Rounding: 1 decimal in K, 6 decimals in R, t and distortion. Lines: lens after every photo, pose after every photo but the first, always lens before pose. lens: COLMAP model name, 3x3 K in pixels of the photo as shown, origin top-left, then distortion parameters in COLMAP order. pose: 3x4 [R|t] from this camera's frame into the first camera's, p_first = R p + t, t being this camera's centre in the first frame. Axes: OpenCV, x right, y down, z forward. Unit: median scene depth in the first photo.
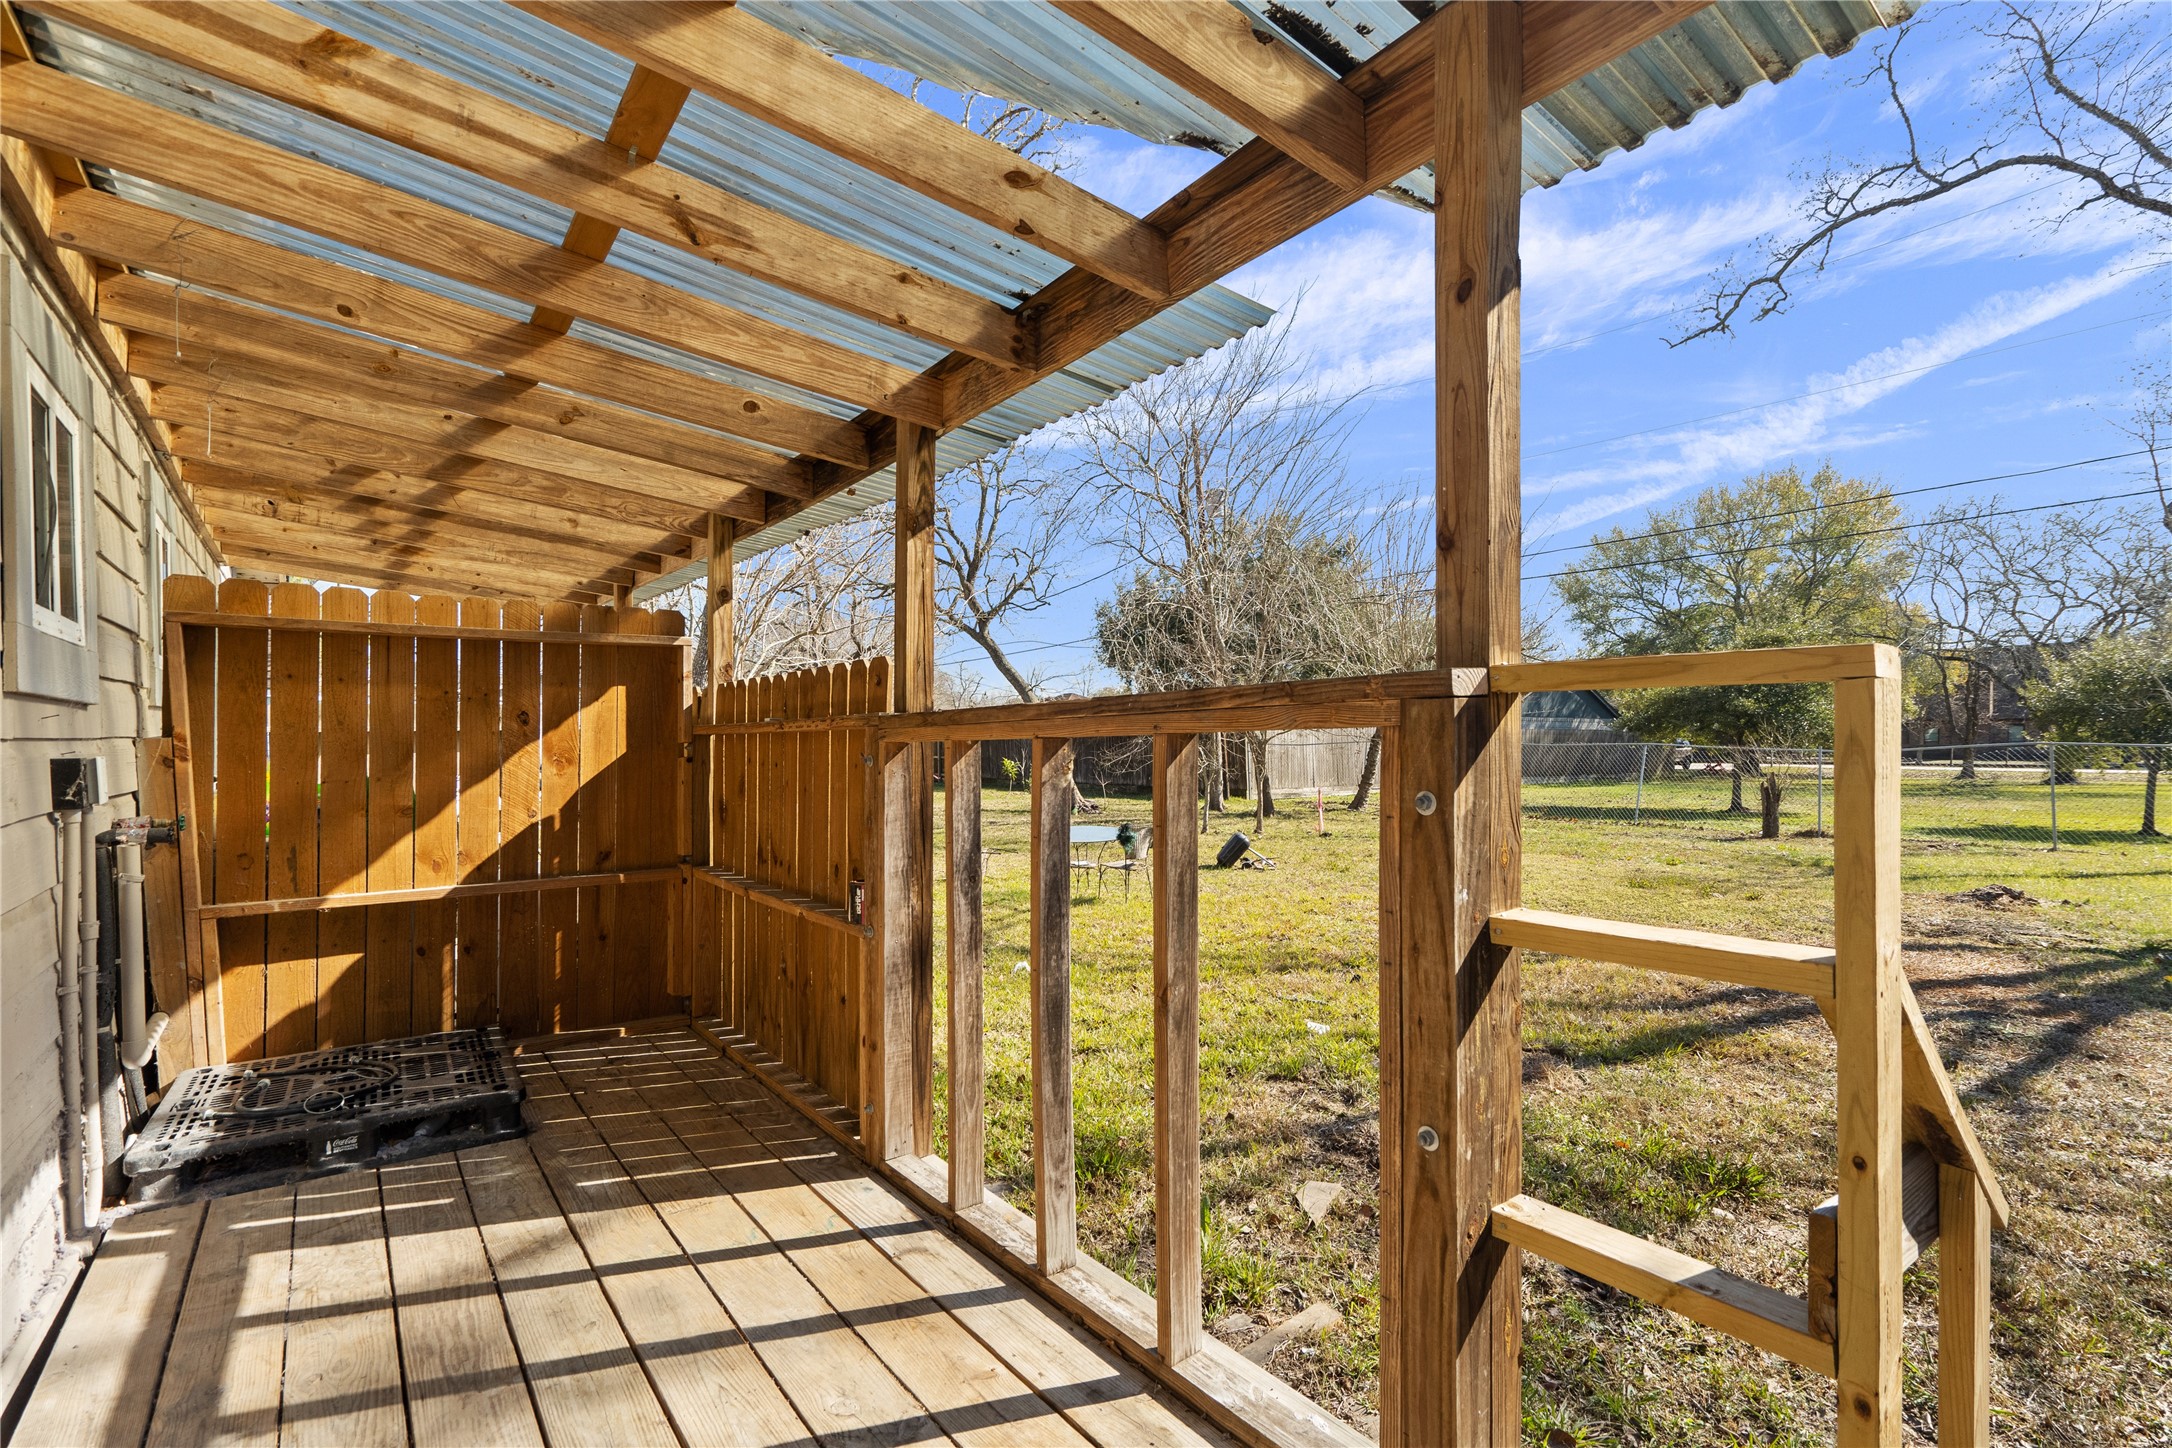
lens RADIAL K [[993.6, 0, 1081.6], [0, 993.6, 744.4], [0, 0, 1]] dist [-0.000074, 0.000234]
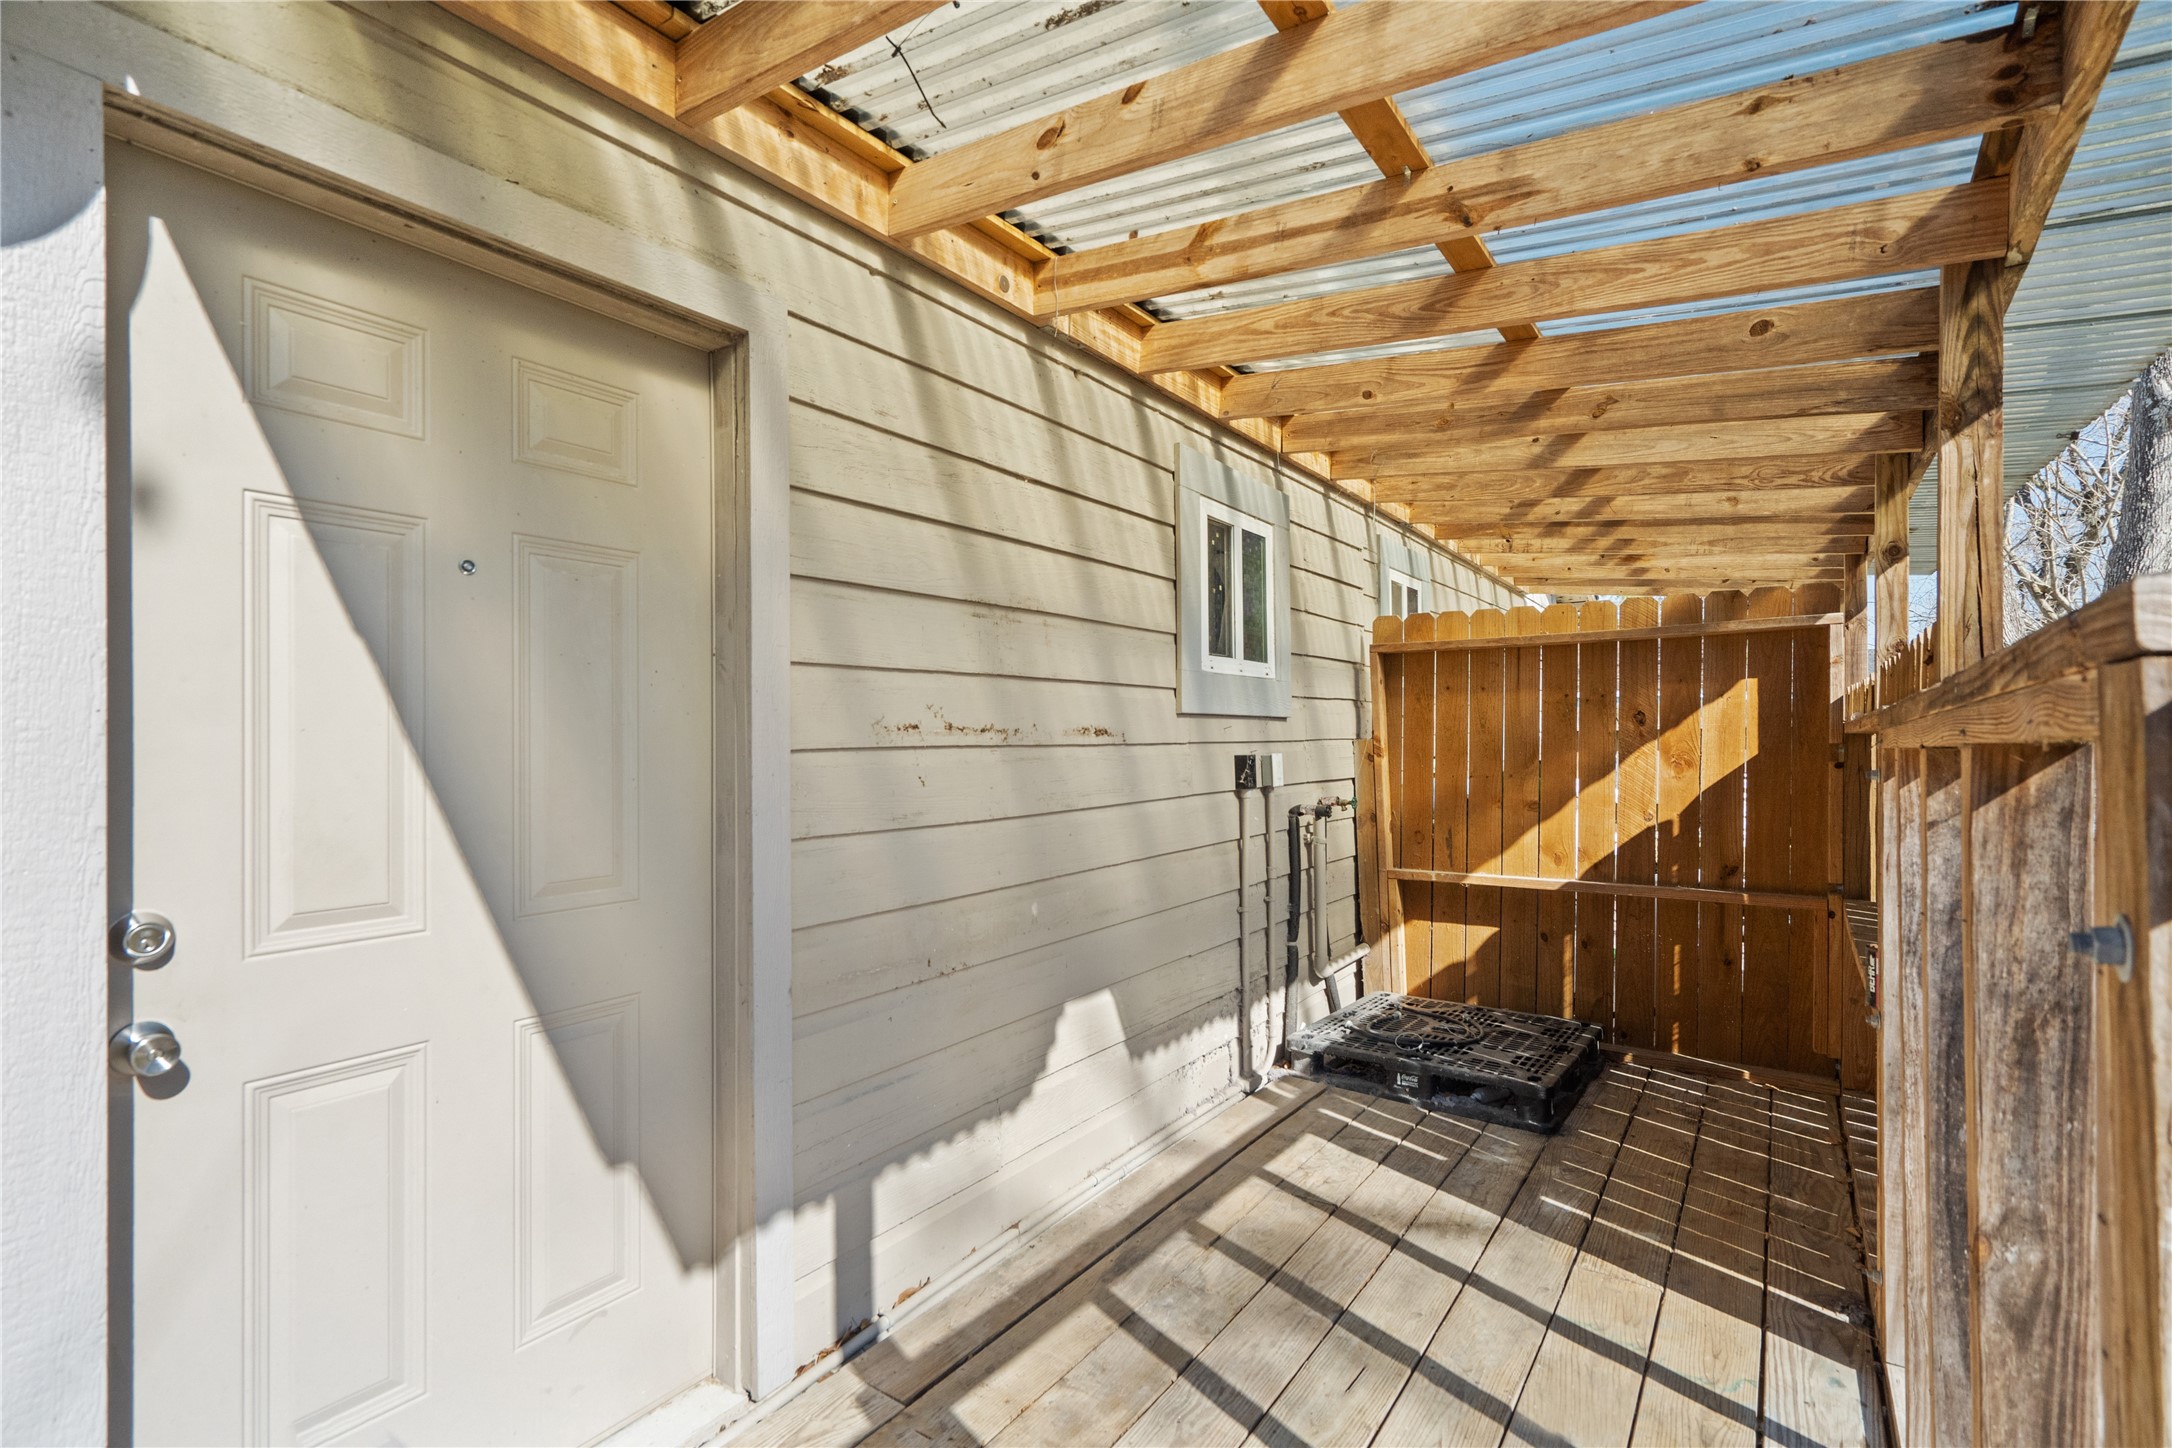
lens RADIAL K [[993.6, 0, 1082.2], [0, 993.6, 721.6], [0, 0, 1]] dist [-0.000074, 0.000234]
pose [[0.304435, -0.016256, -0.952395, 0.241747], [-0.000328, 0.999853, -0.017171, -0.007320], [0.952533, 0.005540, 0.304384, 0.218997]]
